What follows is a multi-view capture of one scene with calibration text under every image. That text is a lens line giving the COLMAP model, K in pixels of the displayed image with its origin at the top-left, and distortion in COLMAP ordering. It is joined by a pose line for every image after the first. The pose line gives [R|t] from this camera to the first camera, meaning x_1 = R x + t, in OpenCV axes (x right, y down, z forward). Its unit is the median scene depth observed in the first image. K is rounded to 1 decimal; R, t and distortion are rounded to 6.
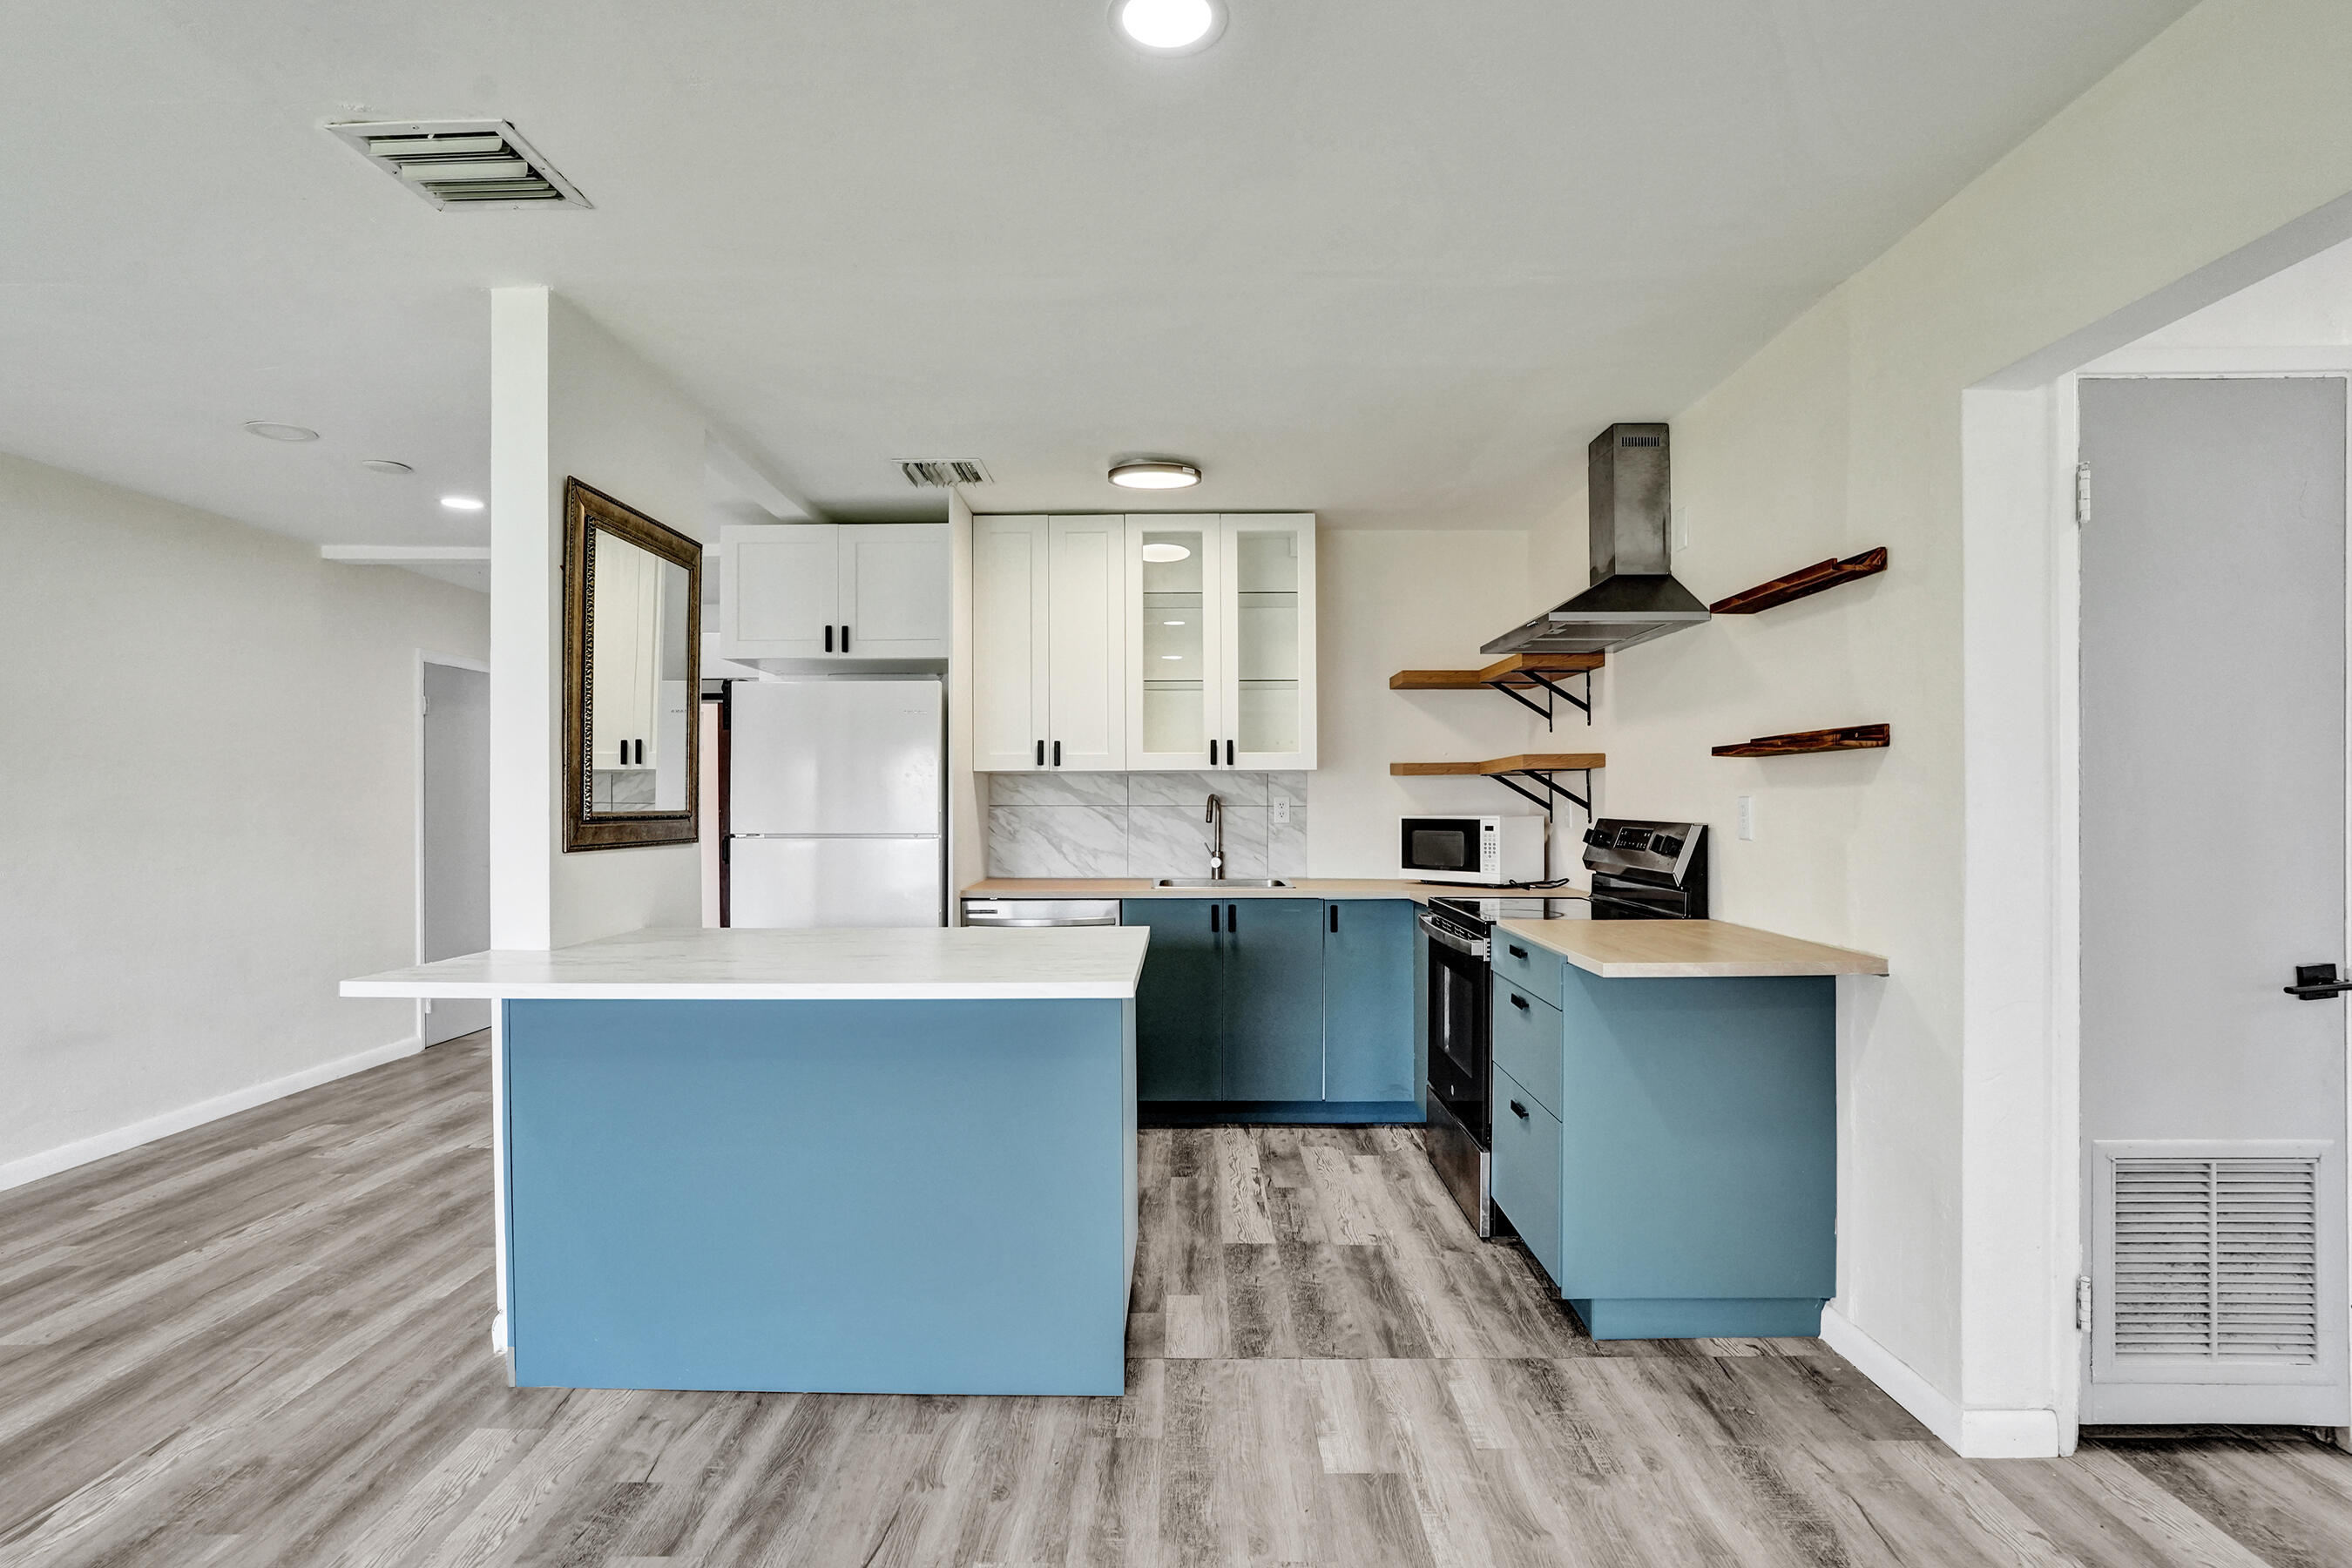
lens RADIAL K [[1150.9, 0, 1177.7], [0, 1150.9, 806.5], [0, 0, 1]] dist [-0.039510, 0.023358]
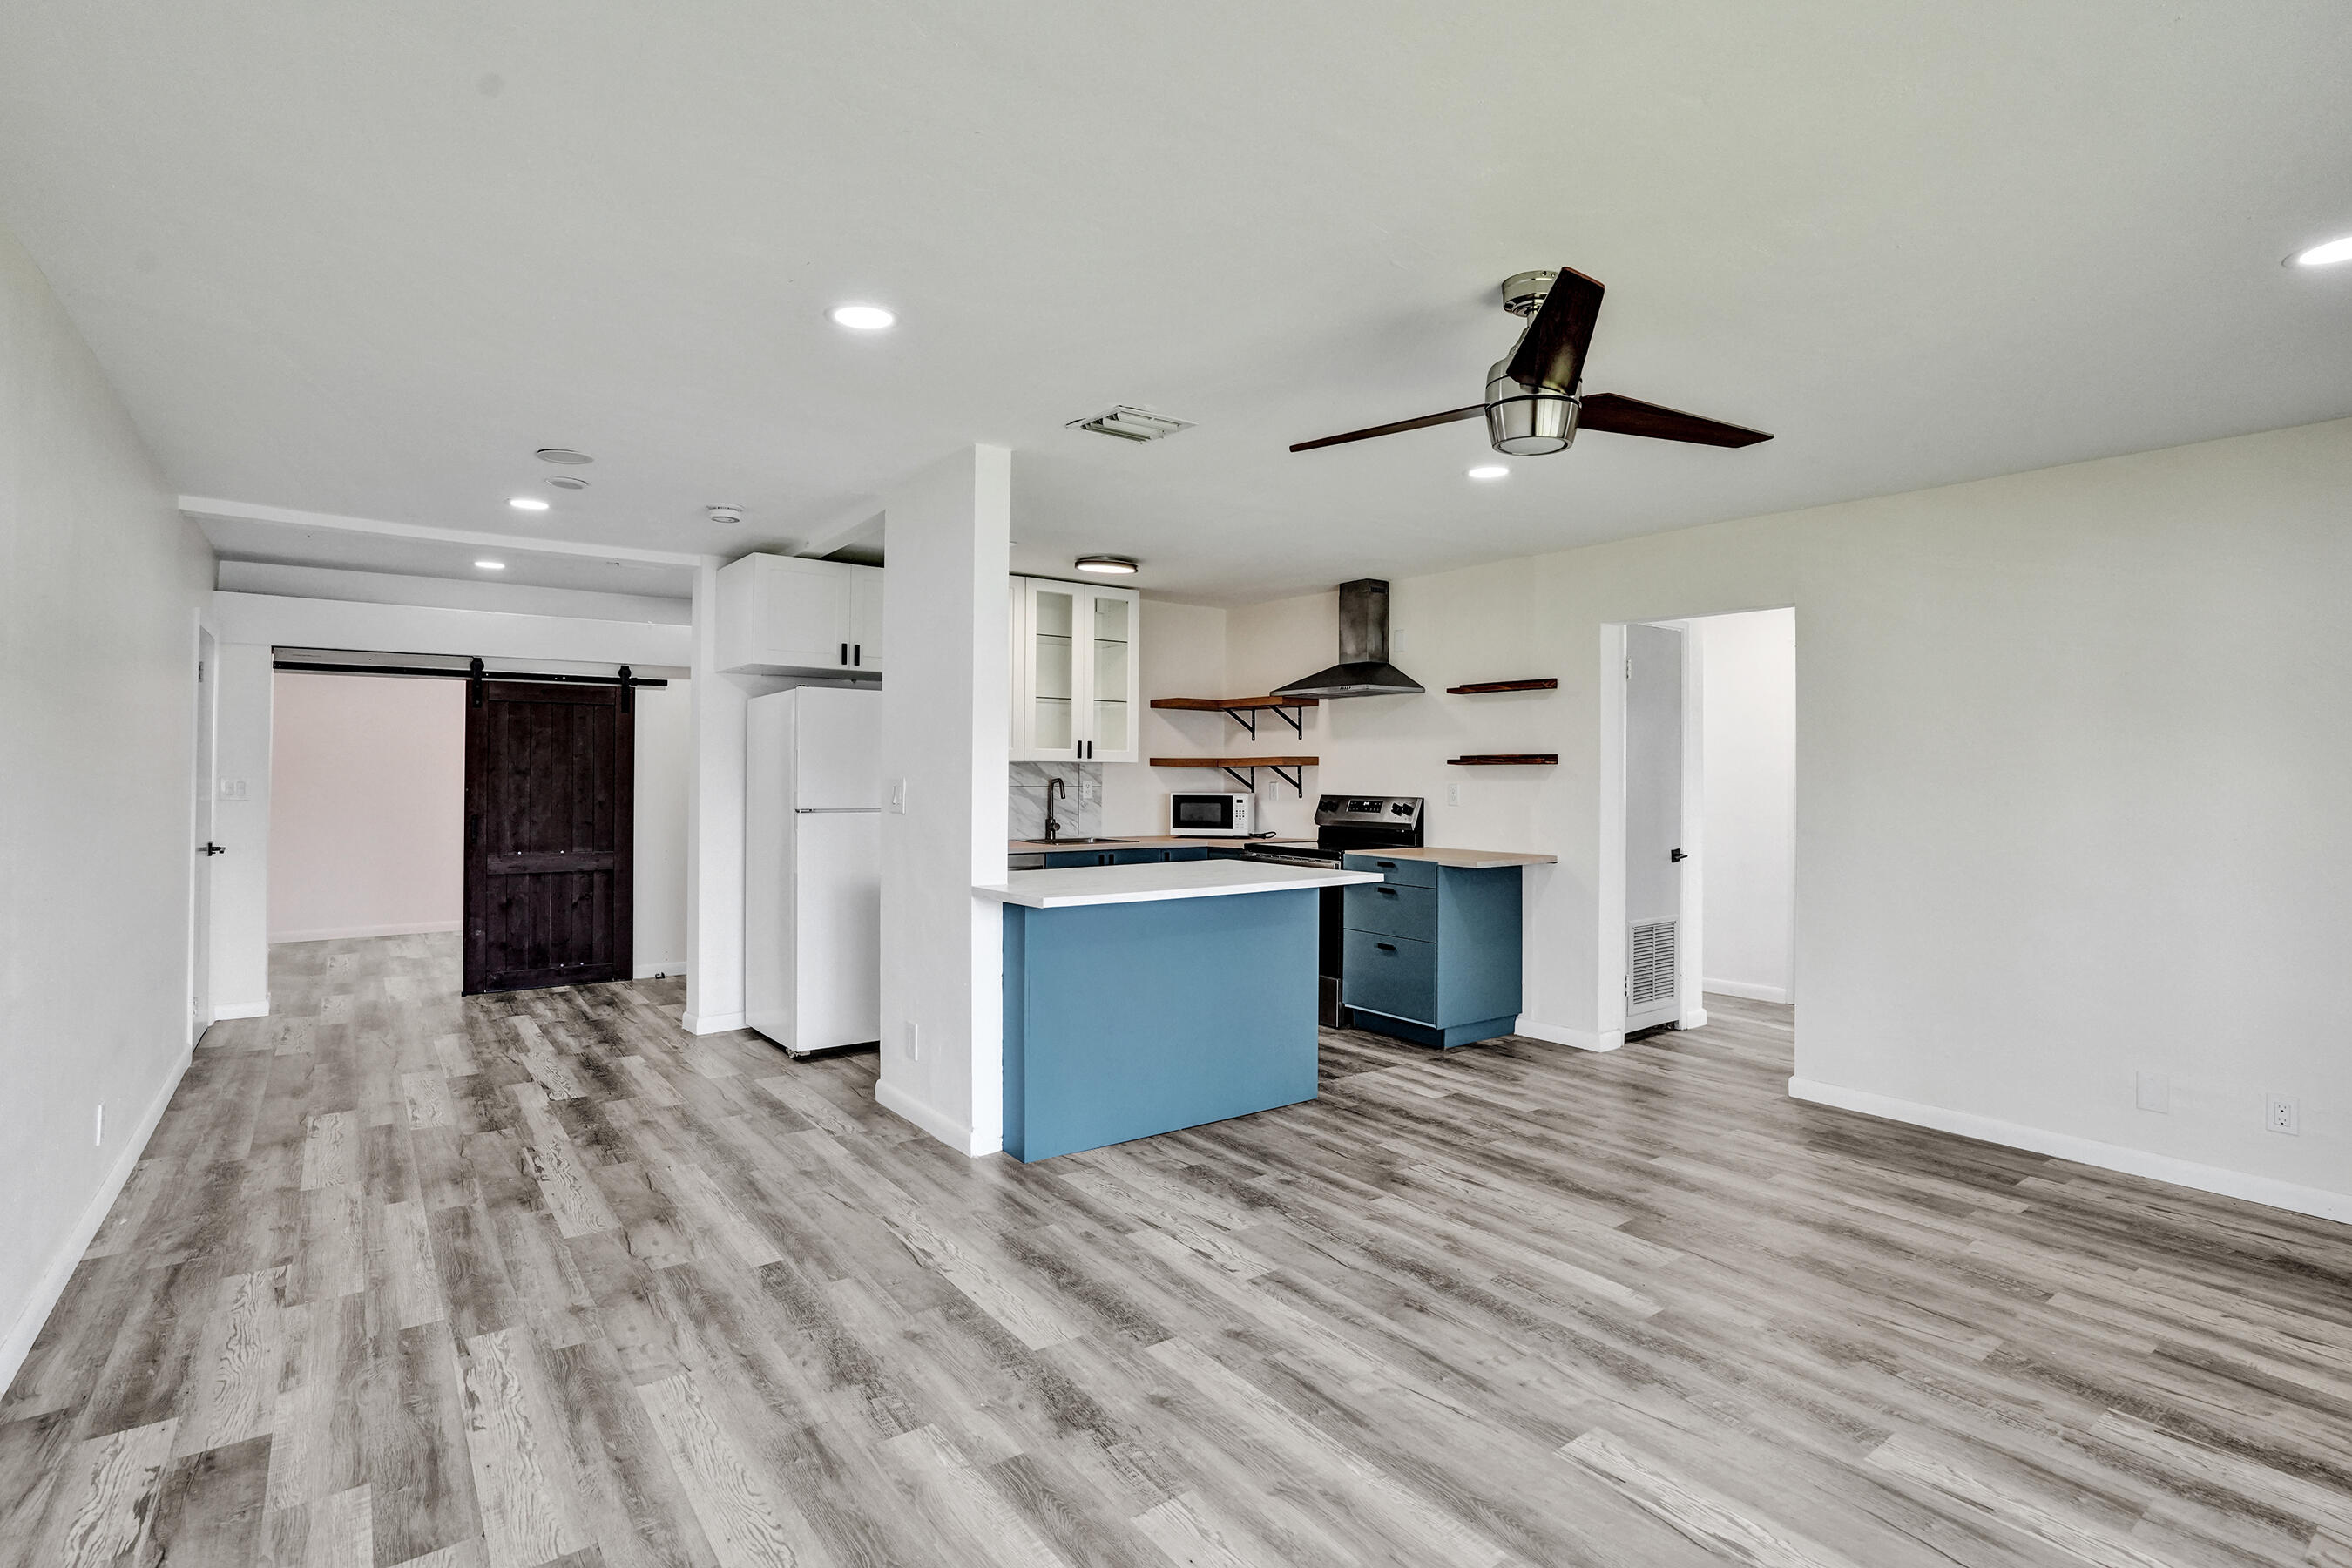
lens RADIAL K [[1125.7, 0, 1169.6], [0, 1125.7, 777.0], [0, 0, 1]] dist [-0.025488, 0.001011]
pose [[0.800693, 0.005851, 0.599046, -1.211639], [-0.004051, 0.999982, -0.004353, -0.012085], [-0.599061, 0.001058, 0.800703, -0.317873]]
